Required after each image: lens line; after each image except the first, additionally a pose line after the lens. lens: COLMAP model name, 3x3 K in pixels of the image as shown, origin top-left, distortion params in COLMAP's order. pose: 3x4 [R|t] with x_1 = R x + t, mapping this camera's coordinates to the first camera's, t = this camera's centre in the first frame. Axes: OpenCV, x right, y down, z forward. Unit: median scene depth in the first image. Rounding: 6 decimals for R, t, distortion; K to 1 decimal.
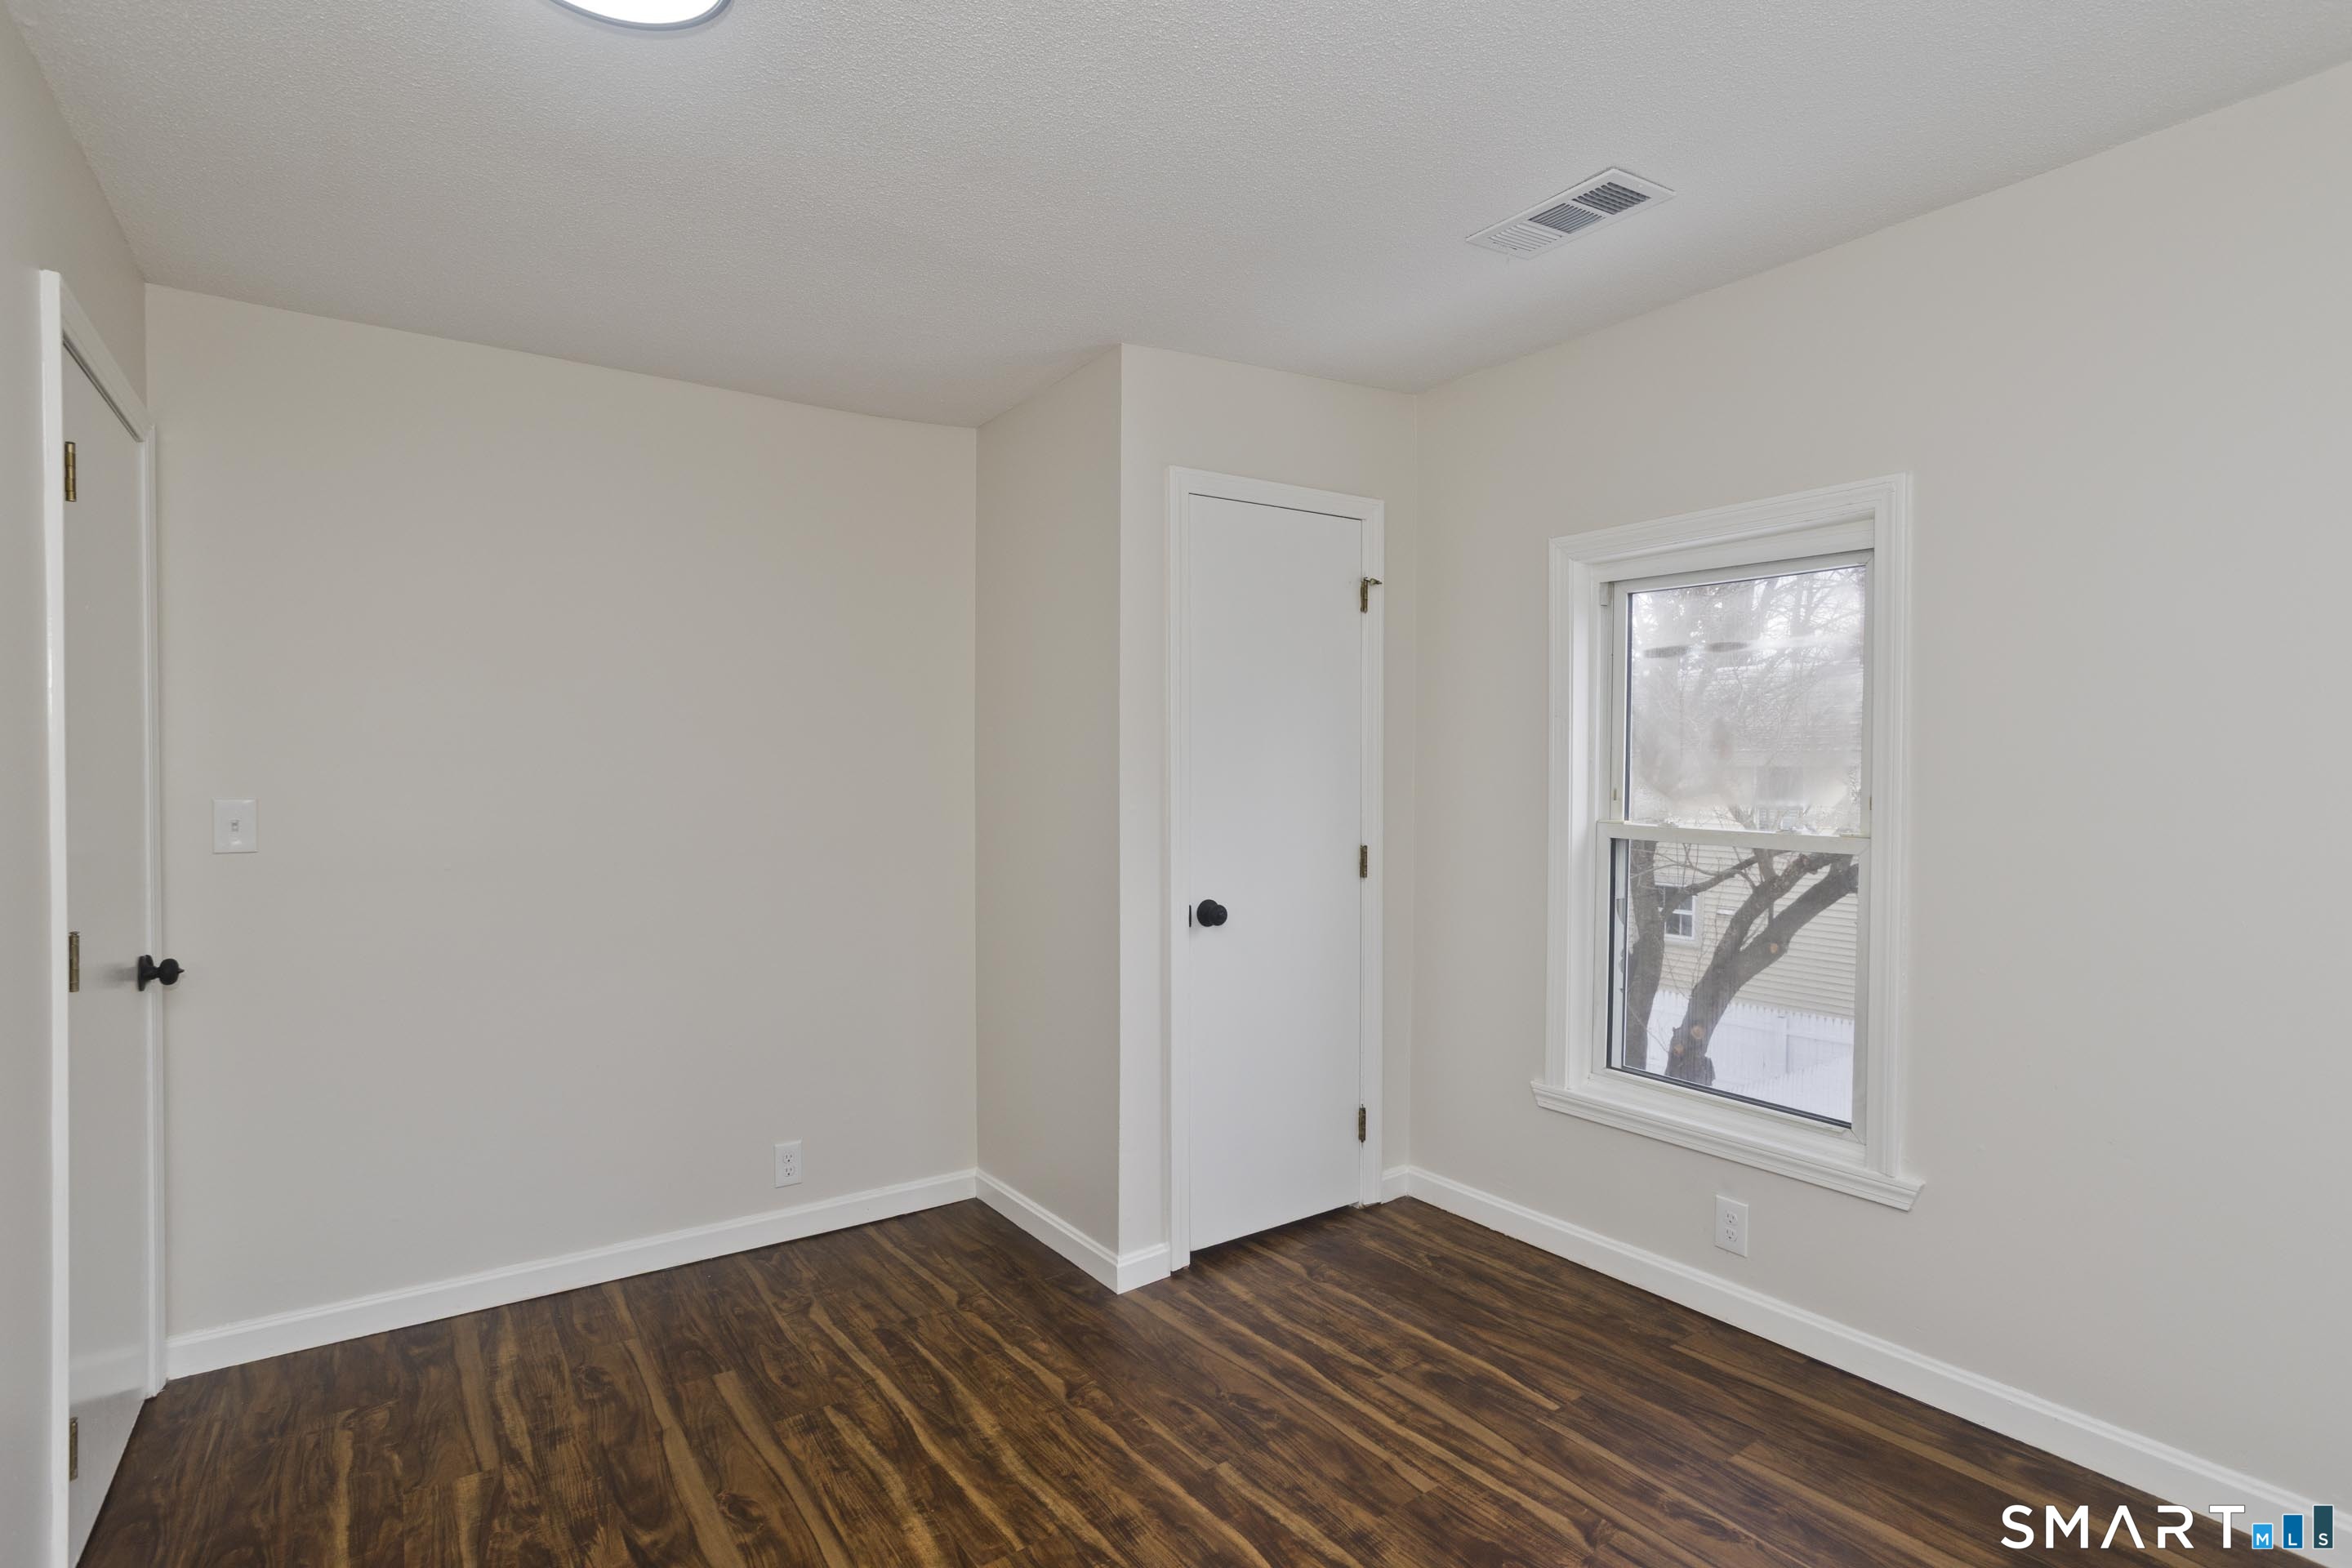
lens RADIAL K [[1155.5, 0, 1169.9], [0, 1155.5, 769.2], [0, 0, 1]] dist [-0.039884, 0.021473]
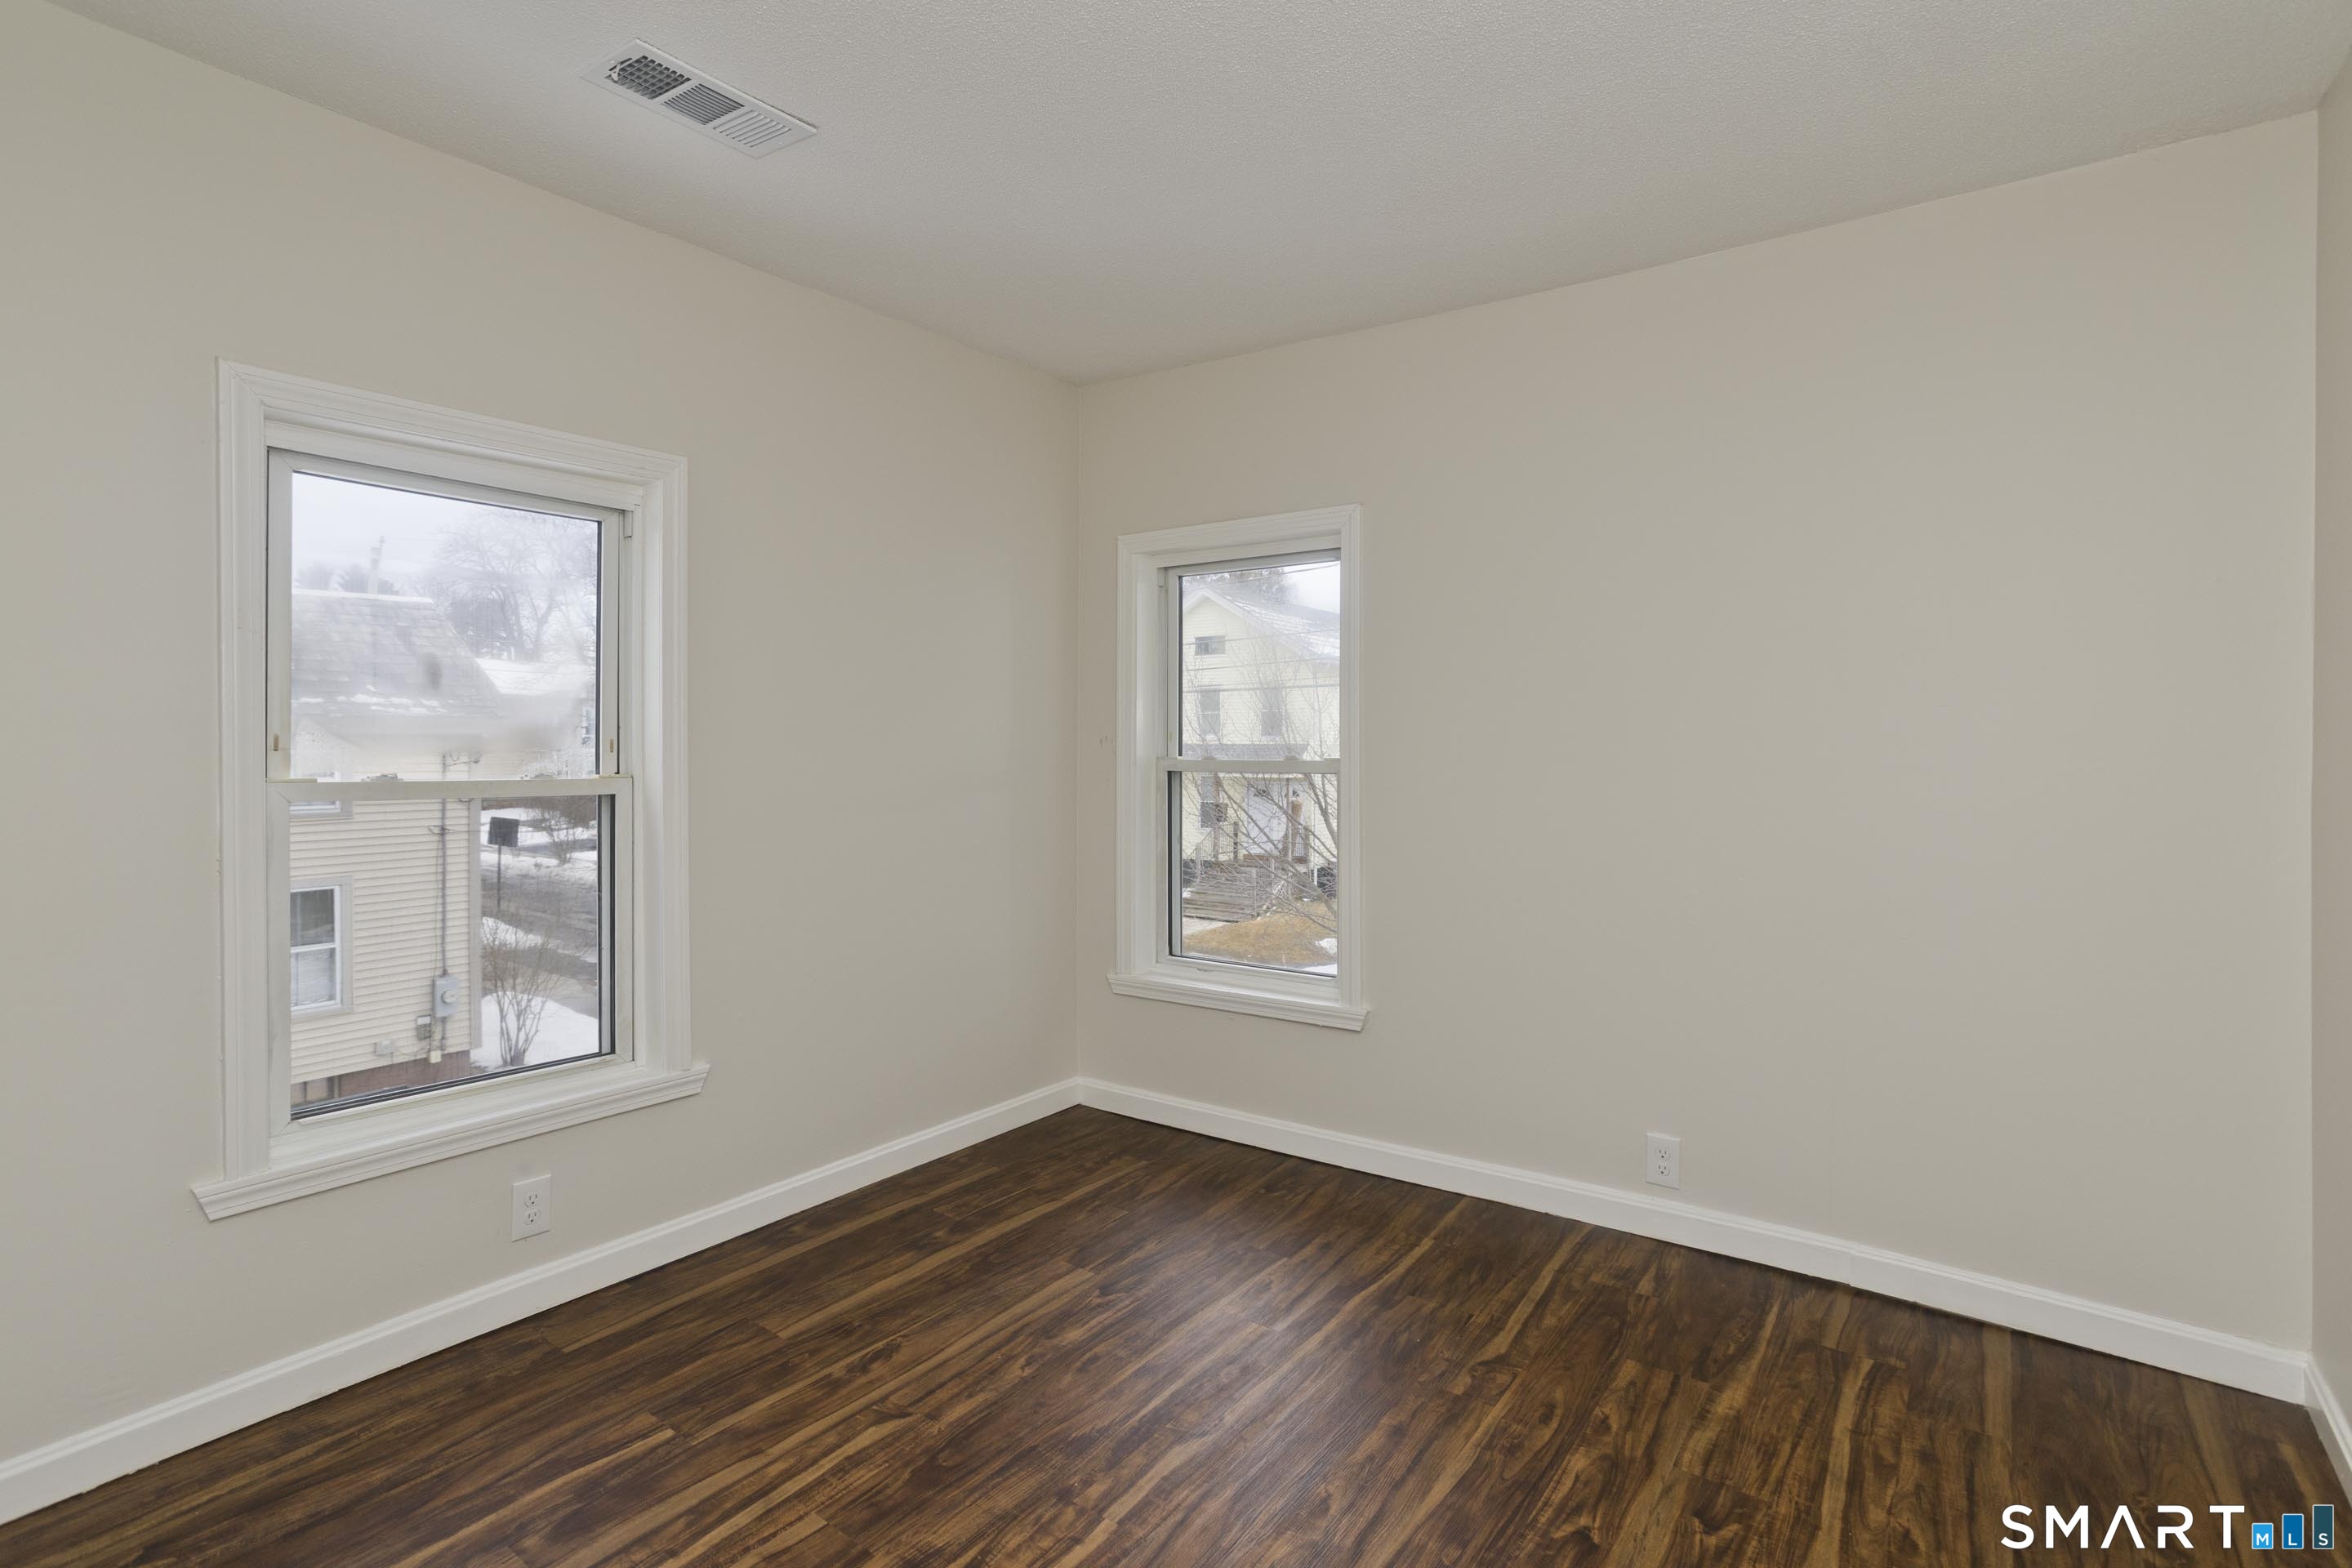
lens RADIAL K [[1155.5, 0, 1186.6], [0, 1155.5, 766.7], [0, 0, 1]] dist [-0.039884, 0.021473]
pose [[-0.335807, -0.018221, 0.941755, -0.621928], [0.001285, 0.999803, 0.019802, 0.035778], [-0.941930, 0.007860, -0.335717, 0.942695]]
